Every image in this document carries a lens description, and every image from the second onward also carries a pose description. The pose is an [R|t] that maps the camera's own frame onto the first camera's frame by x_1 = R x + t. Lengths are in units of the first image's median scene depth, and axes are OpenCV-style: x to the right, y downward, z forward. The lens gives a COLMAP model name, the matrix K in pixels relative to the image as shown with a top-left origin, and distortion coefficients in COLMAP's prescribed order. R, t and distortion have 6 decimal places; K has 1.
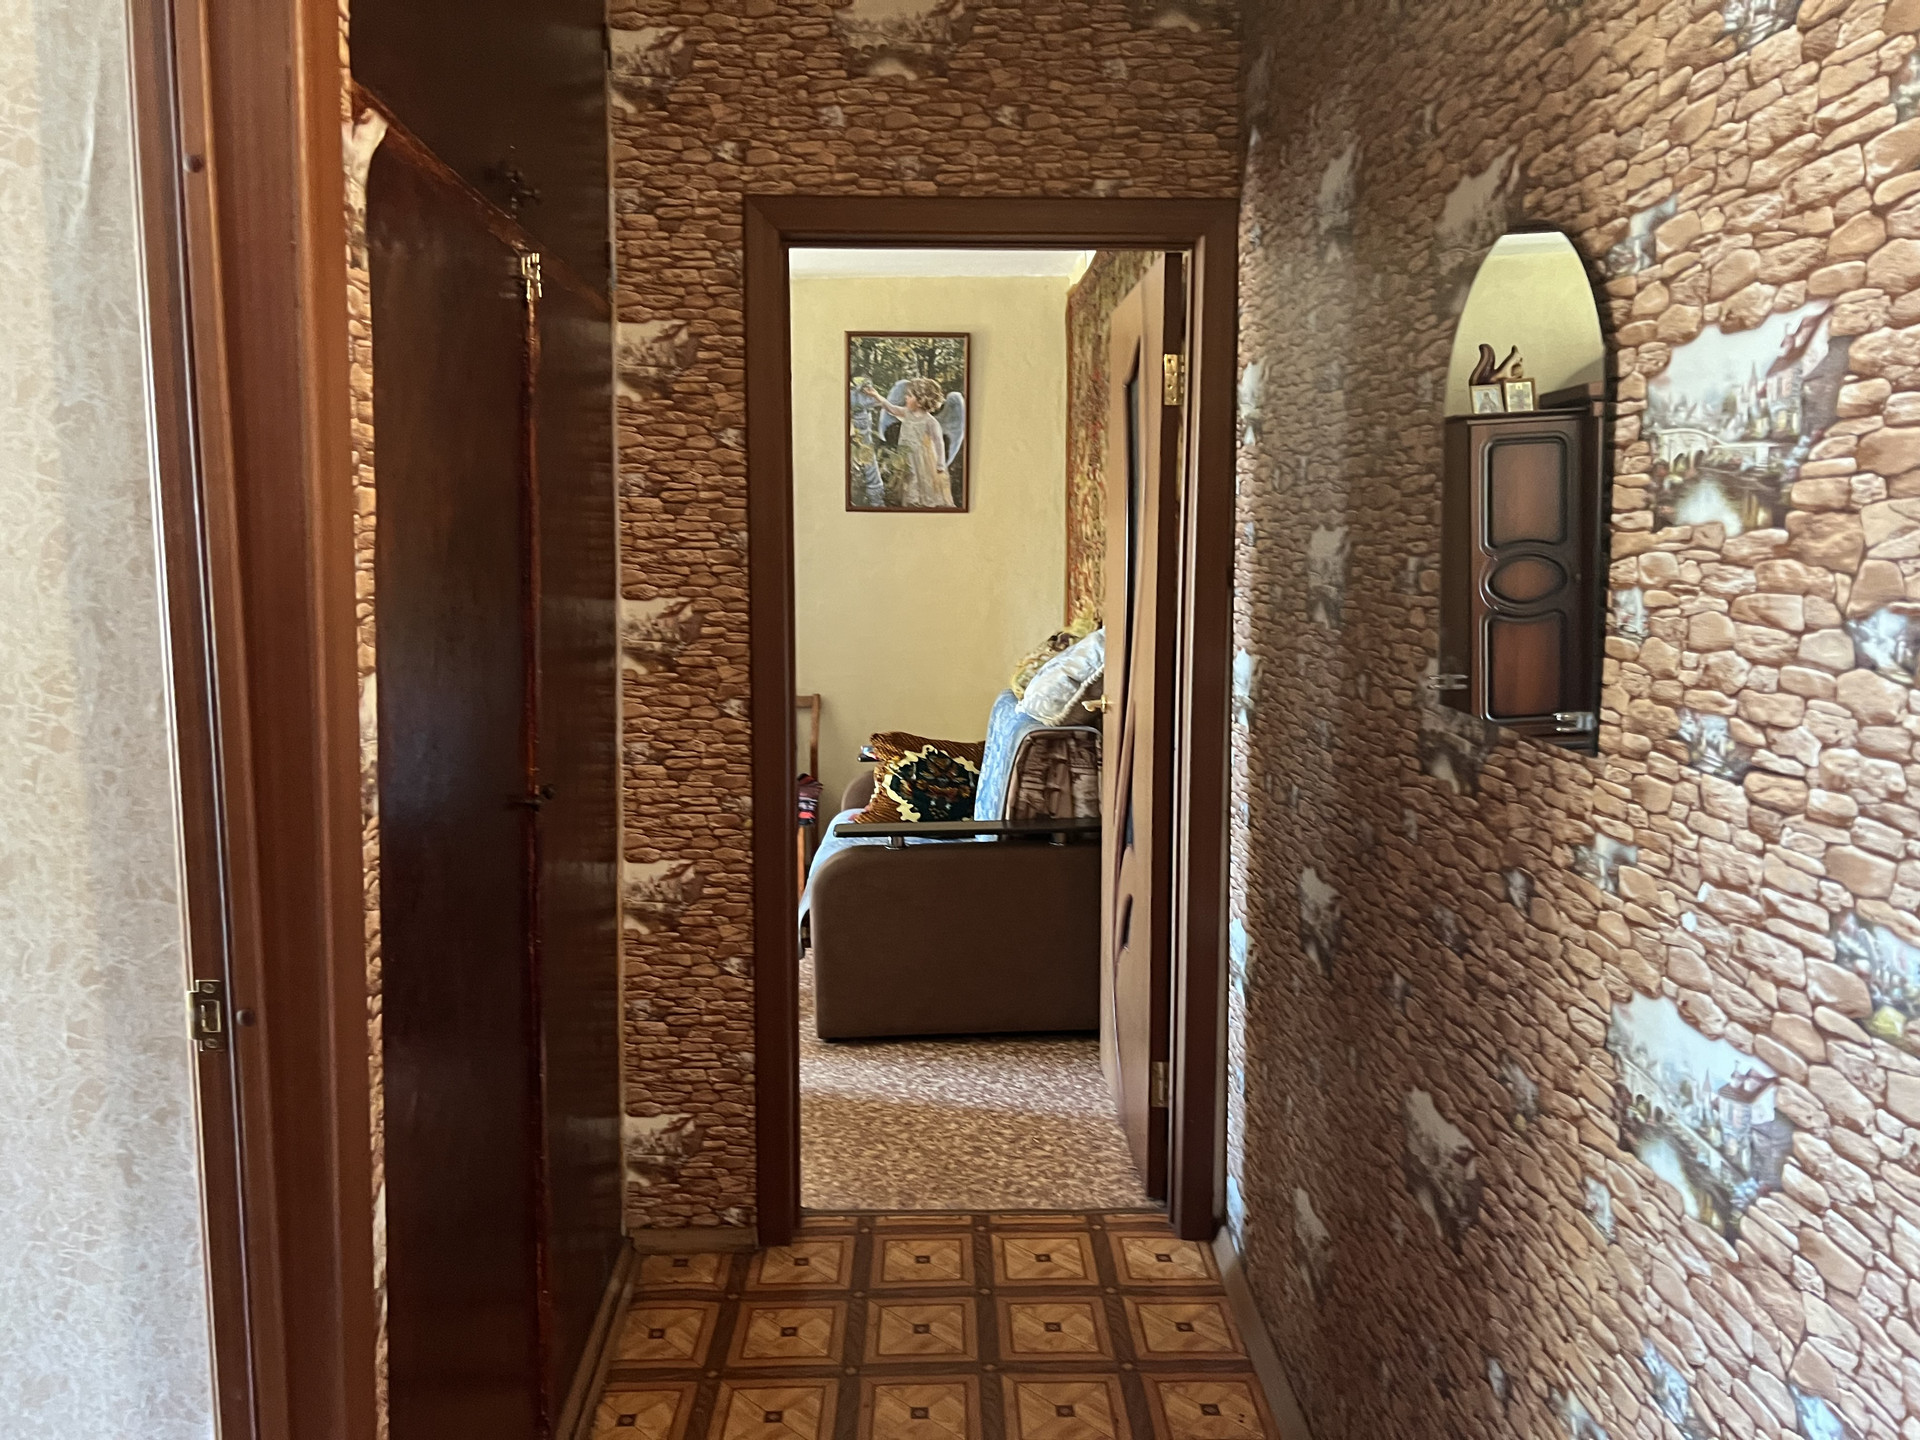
lens RADIAL K [[1398.0, 0, 988.5], [0, 1398.0, 725.7], [0, 0, 1]] dist [0.098968, -0.112042]
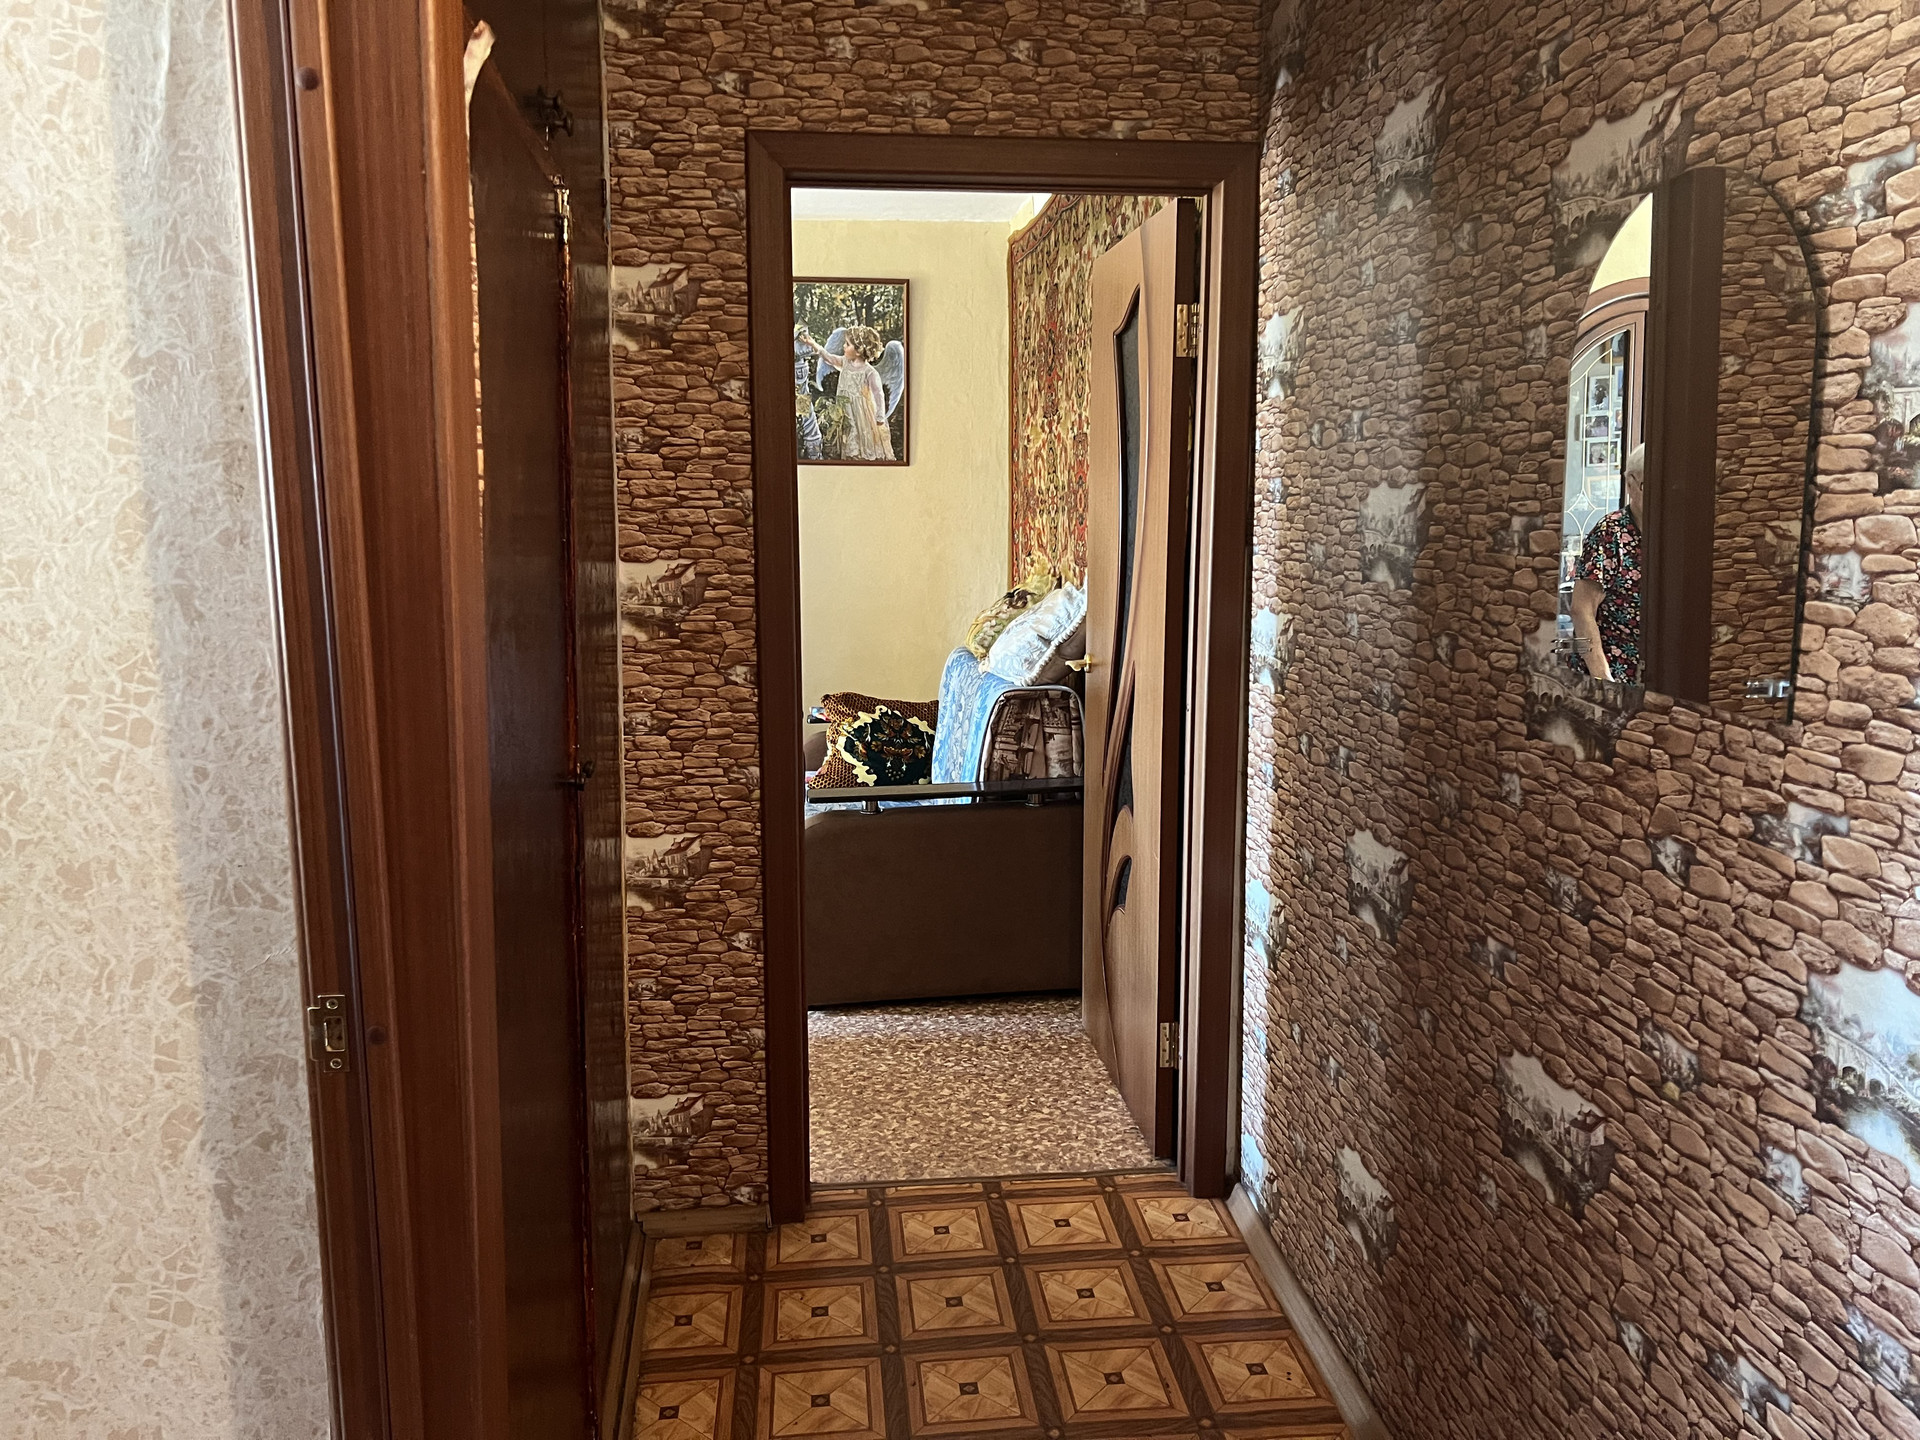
lens RADIAL K [[1395.4, 0, 983.0], [0, 1395.4, 732.3], [0, 0, 1]] dist [0.085930, -0.084839]
pose [[0.996394, -0.017401, 0.083044, -0.101156], [0.014138, 0.999111, 0.039722, -0.009441], [-0.083662, -0.038405, 0.995754, 0.033929]]
